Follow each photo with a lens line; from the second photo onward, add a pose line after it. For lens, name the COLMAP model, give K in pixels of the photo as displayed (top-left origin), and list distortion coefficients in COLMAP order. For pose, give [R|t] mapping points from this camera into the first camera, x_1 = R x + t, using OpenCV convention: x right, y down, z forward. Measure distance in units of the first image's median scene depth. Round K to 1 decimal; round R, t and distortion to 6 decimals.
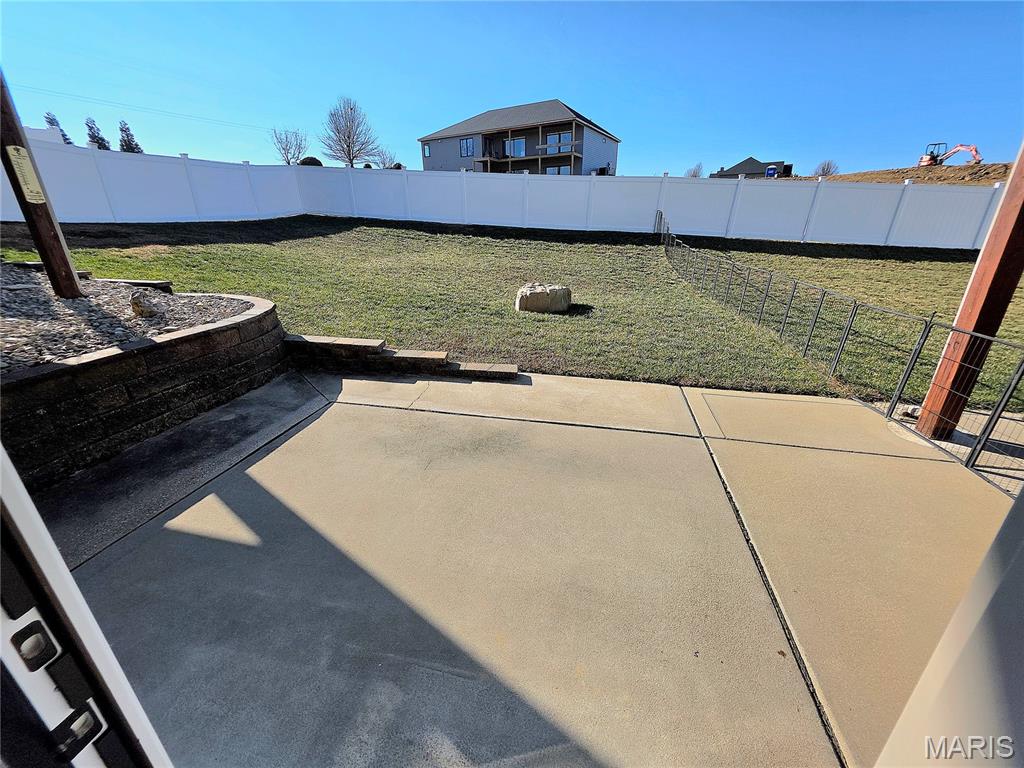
lens RADIAL K [[407.7, 0, 515.5], [0, 407.7, 381.8], [0, 0, 1]] dist [0.001014, 0.000309]
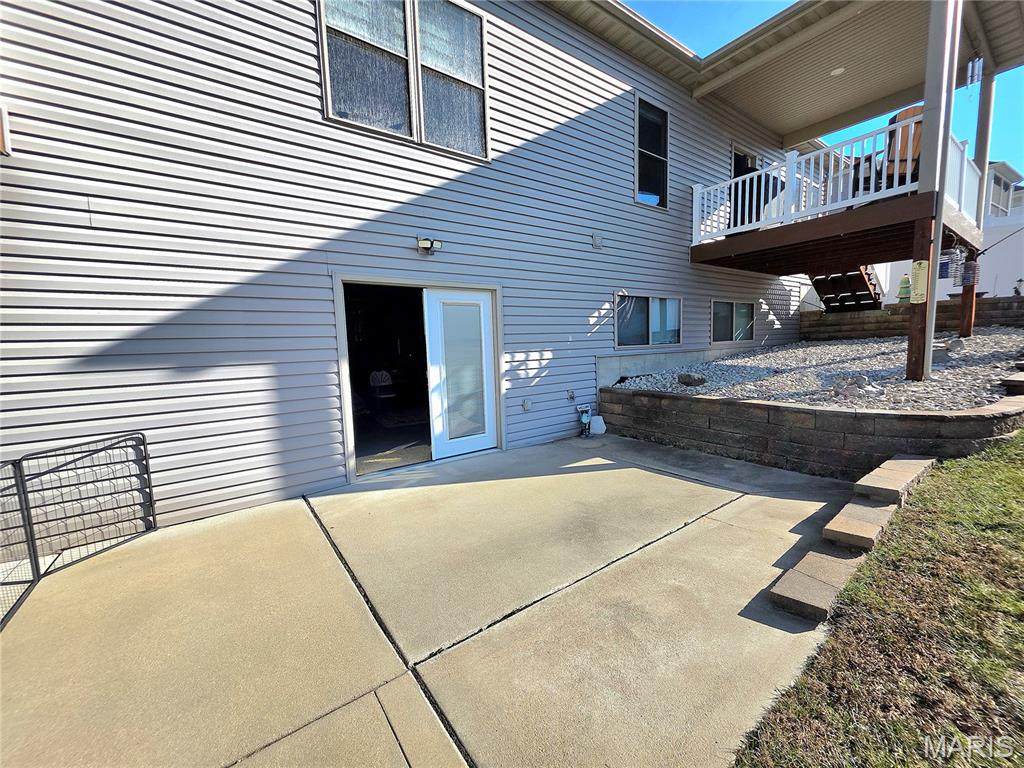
lens RADIAL K [[407.7, 0, 515.5], [0, 407.7, 381.8], [0, 0, 1]] dist [0.001014, 0.000309]
pose [[-0.657117, 0.101898, -0.746870, 0.648539], [-0.239025, 0.911520, 0.334662, -0.407403], [0.714888, 0.398433, -0.574619, 1.105261]]
